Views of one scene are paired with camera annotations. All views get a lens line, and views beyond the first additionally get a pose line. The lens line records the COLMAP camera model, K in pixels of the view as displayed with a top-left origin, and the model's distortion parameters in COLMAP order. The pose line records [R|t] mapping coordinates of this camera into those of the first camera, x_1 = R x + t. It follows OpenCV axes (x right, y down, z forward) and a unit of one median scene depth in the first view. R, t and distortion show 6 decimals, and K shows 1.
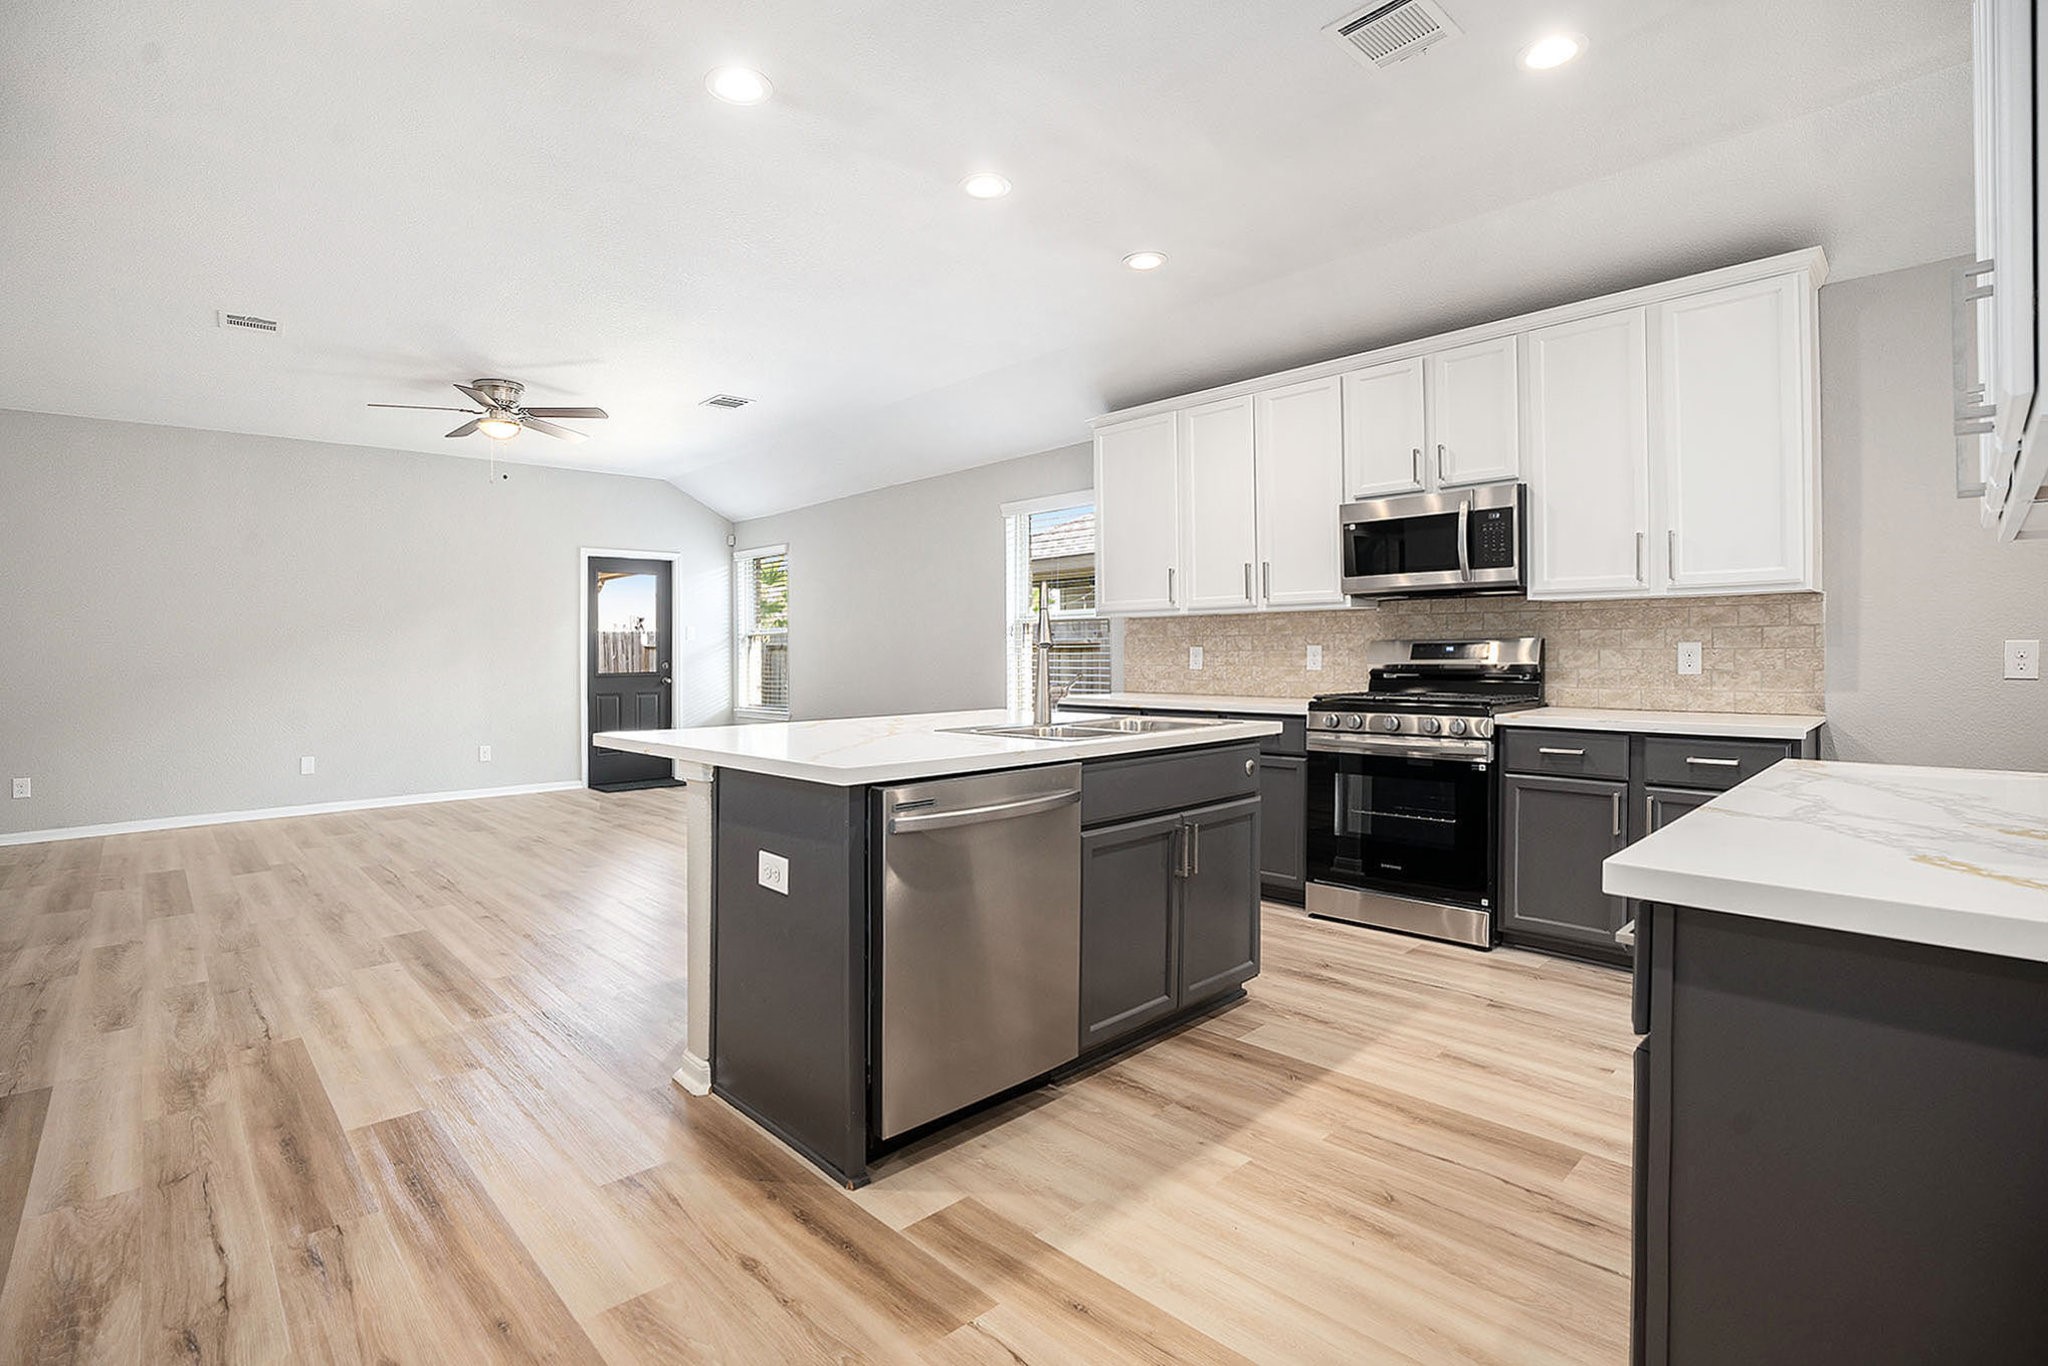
lens RADIAL K [[959.2, 0, 1029.7], [0, 959.2, 664.6], [0, 0, 1]] dist [-0.031751, -0.000180]
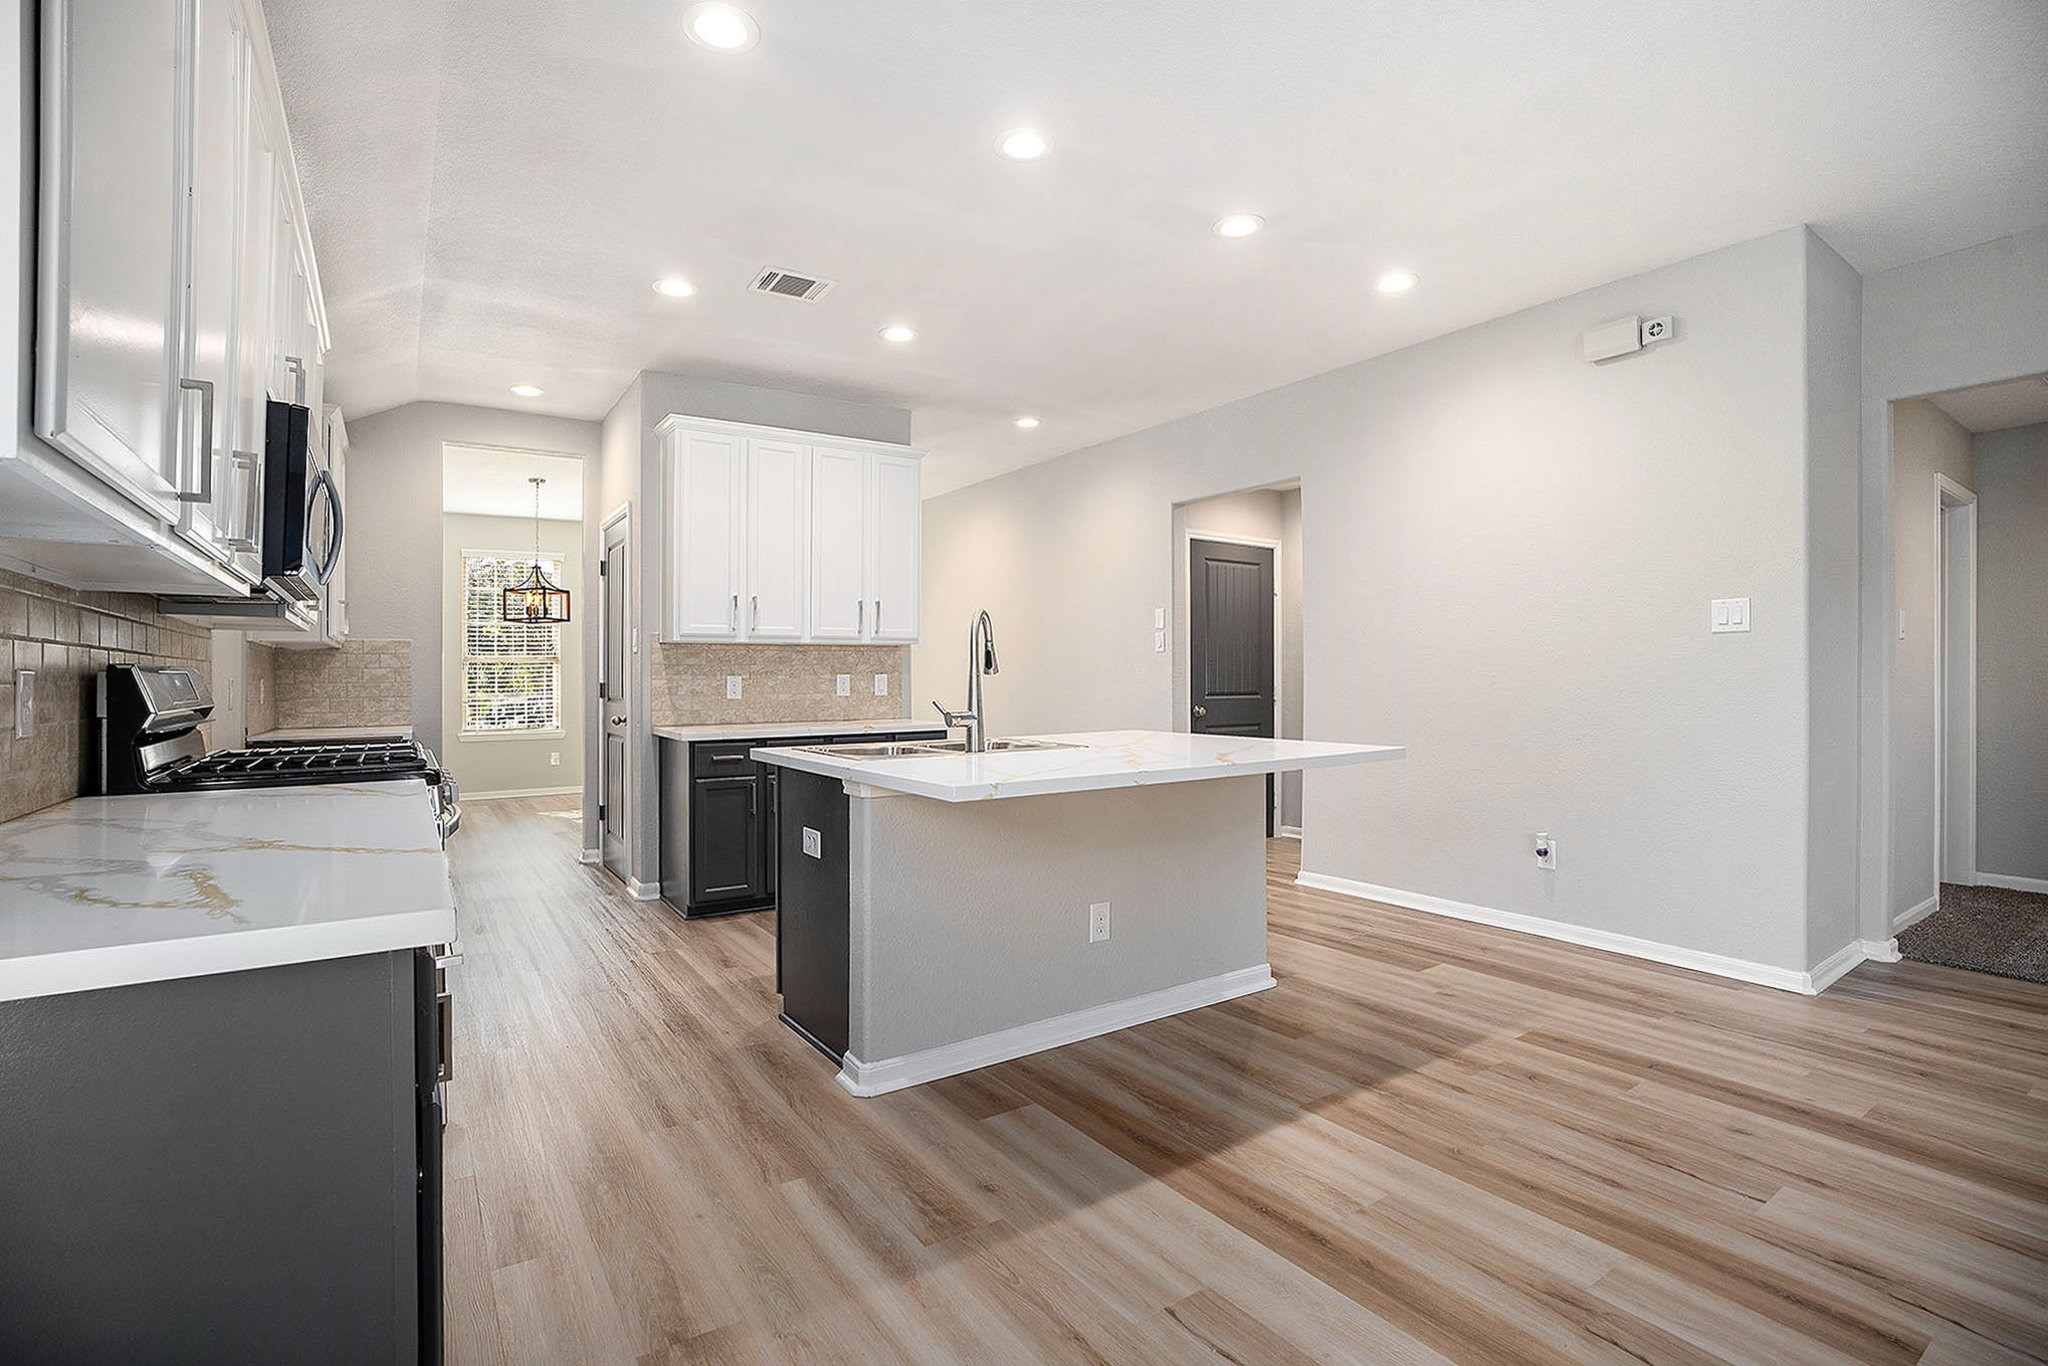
lens RADIAL K [[957.2, 0, 1073.4], [0, 957.2, 677.6], [0, 0, 1]] dist [-0.061637, 0.000463]
pose [[-0.988937, 0.015186, 0.147554, -0.132252], [0.015663, 0.999875, 0.002073, -0.007351], [-0.147505, 0.004361, -0.989052, 1.074585]]
